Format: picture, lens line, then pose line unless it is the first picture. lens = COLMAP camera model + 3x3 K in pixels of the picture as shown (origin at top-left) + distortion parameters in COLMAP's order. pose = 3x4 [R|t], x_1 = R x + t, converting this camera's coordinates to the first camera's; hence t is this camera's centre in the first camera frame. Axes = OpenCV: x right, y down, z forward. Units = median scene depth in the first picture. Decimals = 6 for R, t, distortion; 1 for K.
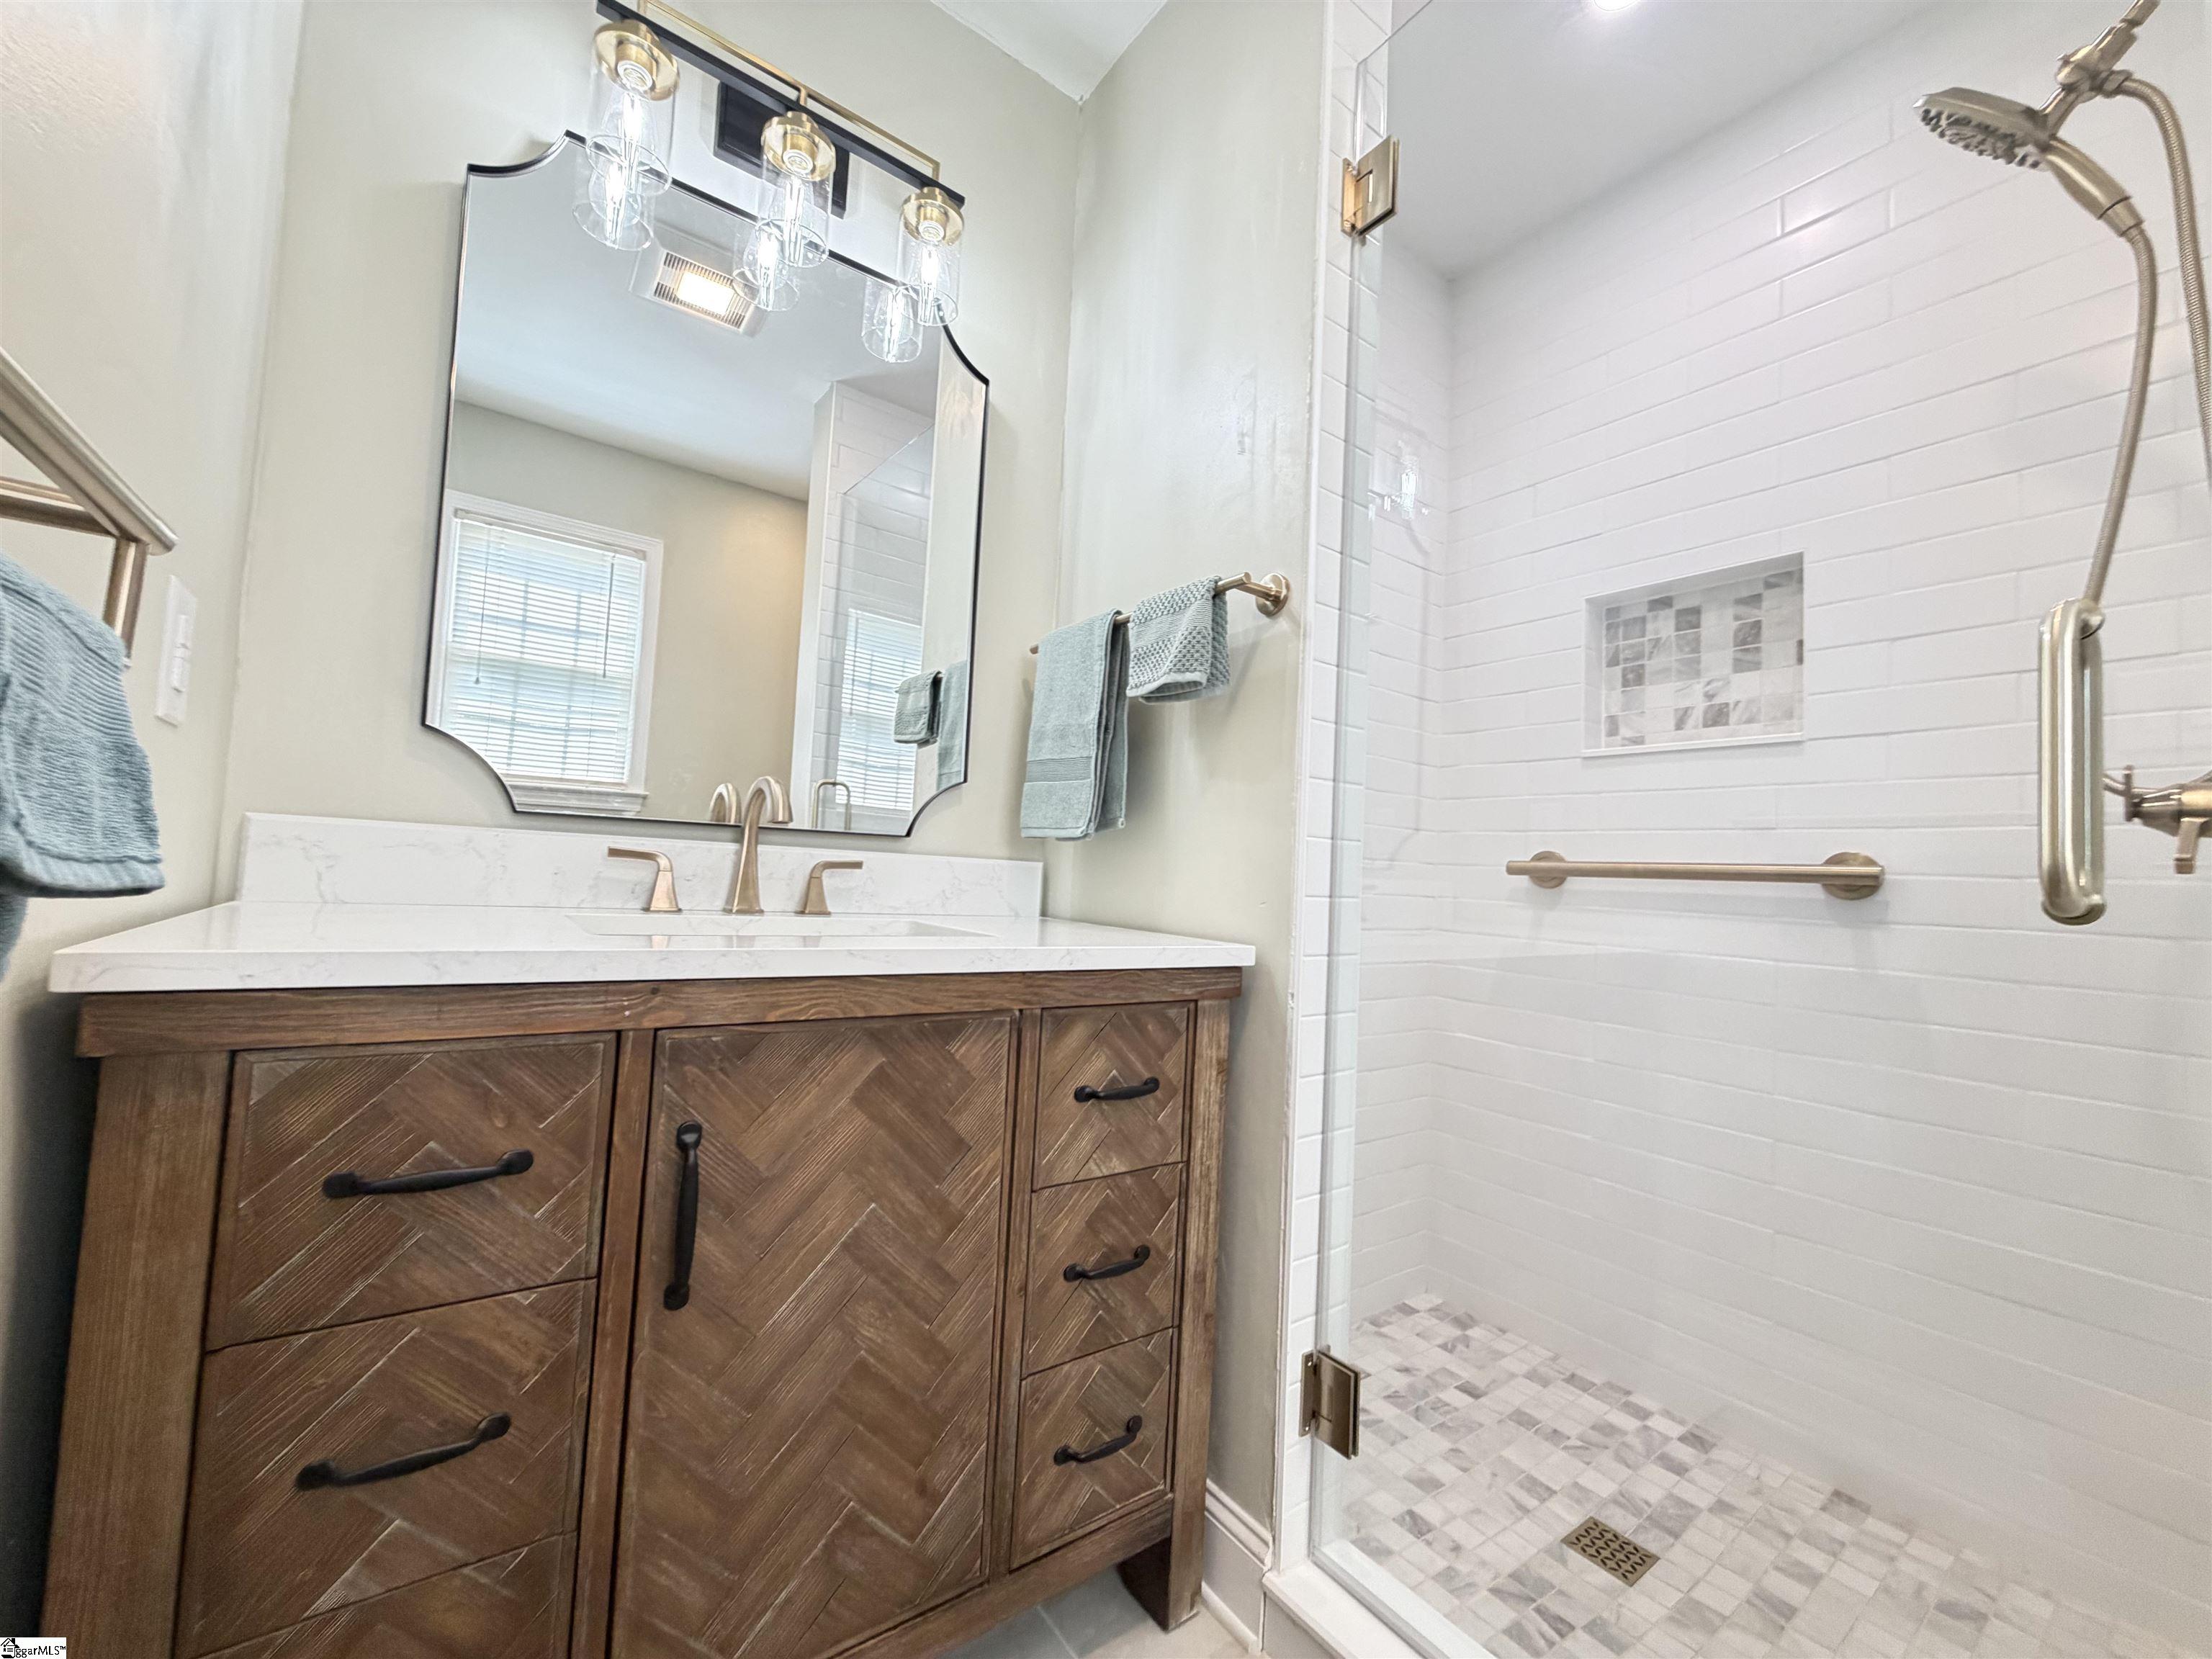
lens RADIAL K [[878.1, 0, 1106.0], [0, 878.1, 831.6], [0, 0, 1]] dist [0.001368, -0.000442]
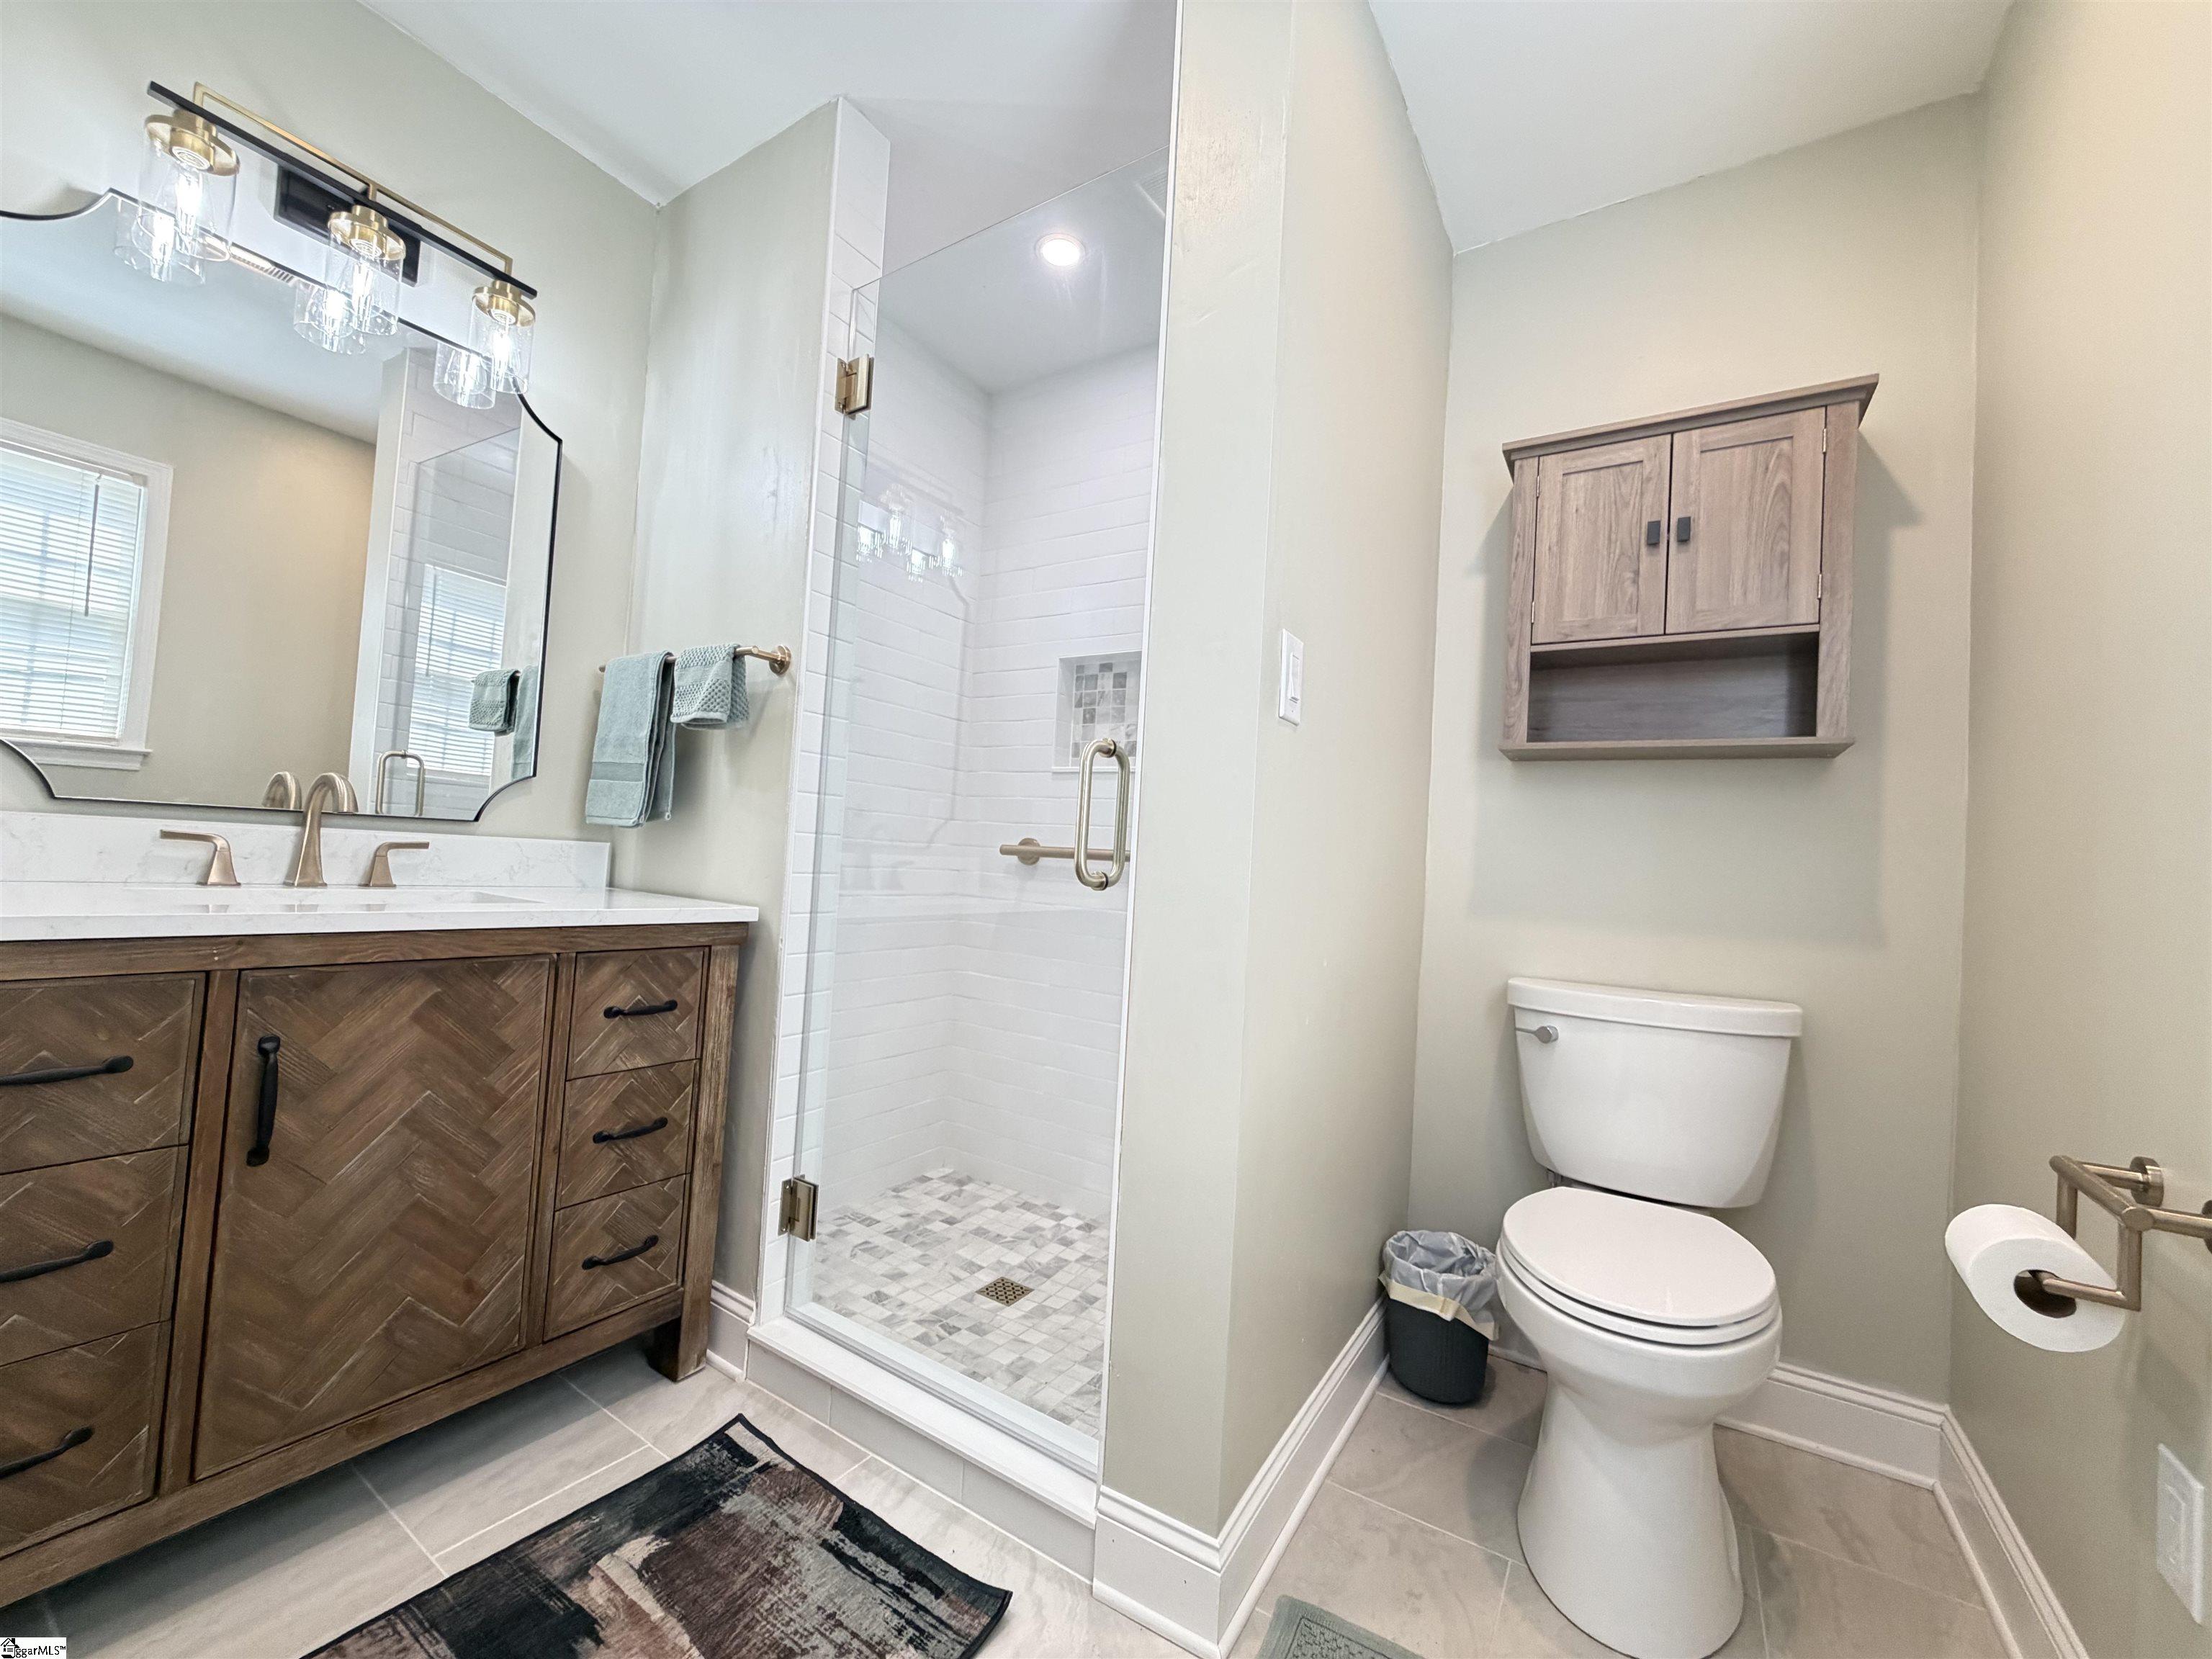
lens RADIAL K [[878.1, 0, 1103.6], [0, 878.1, 829.6], [0, 0, 1]] dist [0.001368, -0.000442]
pose [[0.932474, 0.018832, 0.360747, 0.169306], [-0.031590, 0.999065, 0.029502, -0.054073], [-0.359854, -0.038906, 0.932197, -0.511014]]
